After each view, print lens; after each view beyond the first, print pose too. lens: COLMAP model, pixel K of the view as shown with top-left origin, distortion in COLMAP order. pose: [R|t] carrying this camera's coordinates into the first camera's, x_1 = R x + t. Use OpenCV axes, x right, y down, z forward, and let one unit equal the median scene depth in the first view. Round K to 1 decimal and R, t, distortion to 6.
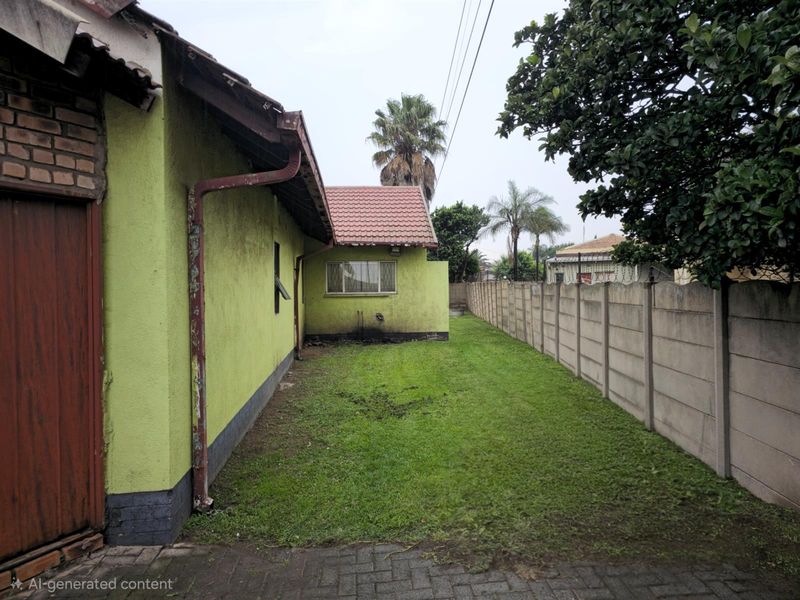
lens RADIAL K [[521.2, 0, 400.0], [0, 521.2, 293.7], [0, 0, 1]] dist [0.053081, -0.044190]
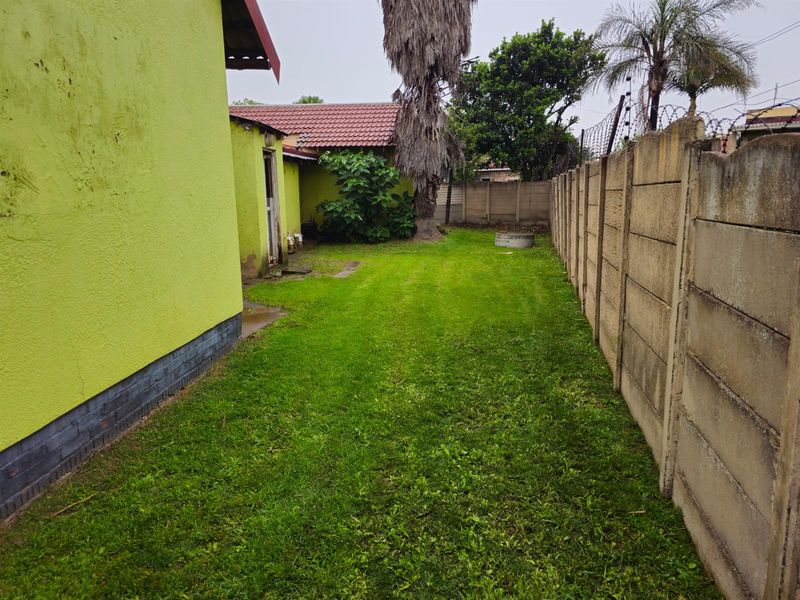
lens RADIAL K [[521.2, 0, 400.0], [0, 521.2, 293.7], [0, 0, 1]] dist [0.053081, -0.044190]
pose [[0.981563, 0.034492, -0.188001, 0.076818], [-0.000591, 0.984126, 0.177472, -0.001999], [0.191138, -0.174089, 0.966002, 0.408974]]
